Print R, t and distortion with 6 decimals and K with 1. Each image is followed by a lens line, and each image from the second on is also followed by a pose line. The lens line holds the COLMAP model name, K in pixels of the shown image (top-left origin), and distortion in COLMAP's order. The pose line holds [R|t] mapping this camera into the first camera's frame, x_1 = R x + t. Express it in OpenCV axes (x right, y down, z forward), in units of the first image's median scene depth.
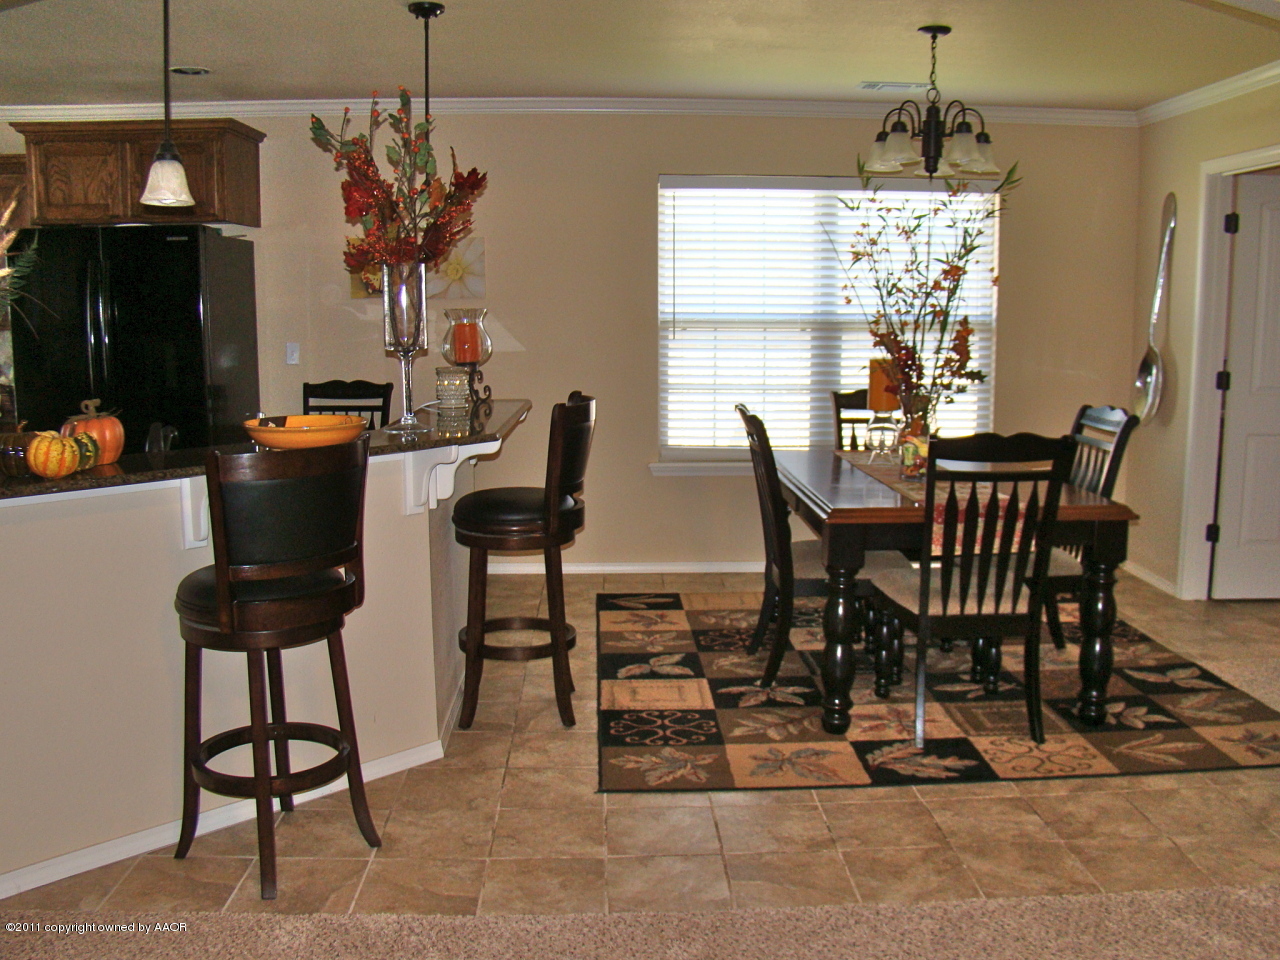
lens RADIAL K [[1188.7, 0, 645.4], [0, 1188.7, 477.1], [0, 0, 1]] dist [-0.110556, 0.000000]
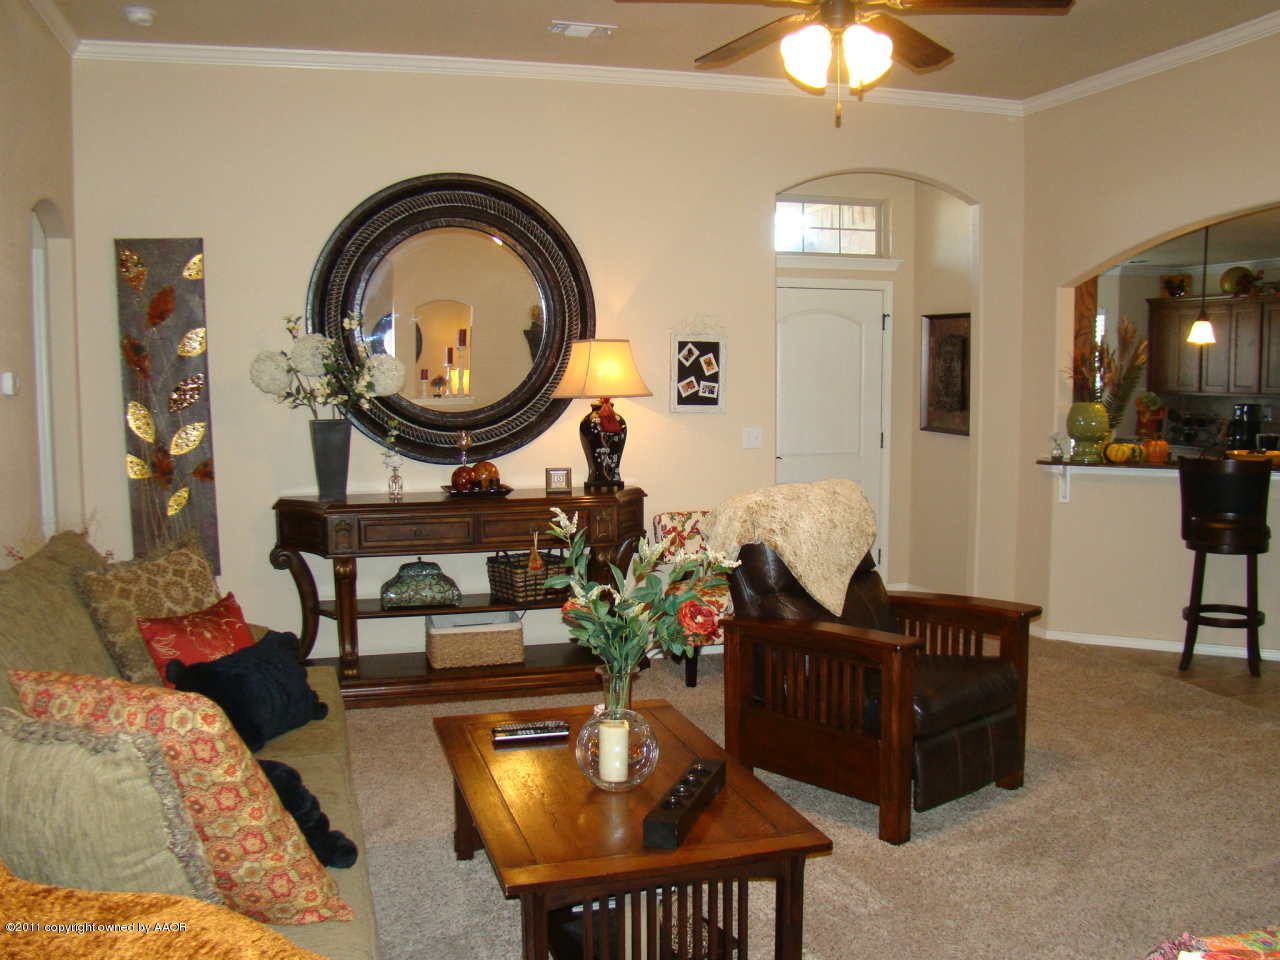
lens RADIAL K [[1188.7, 0, 651.2], [0, 1188.7, 476.6], [0, 0, 1]] dist [-0.110556, 0.000000]
pose [[0.257986, 0.086835, -0.962238, 0.972626], [-0.136621, 0.989224, 0.052640, 0.022234], [0.956440, 0.117881, 0.267070, -0.339654]]
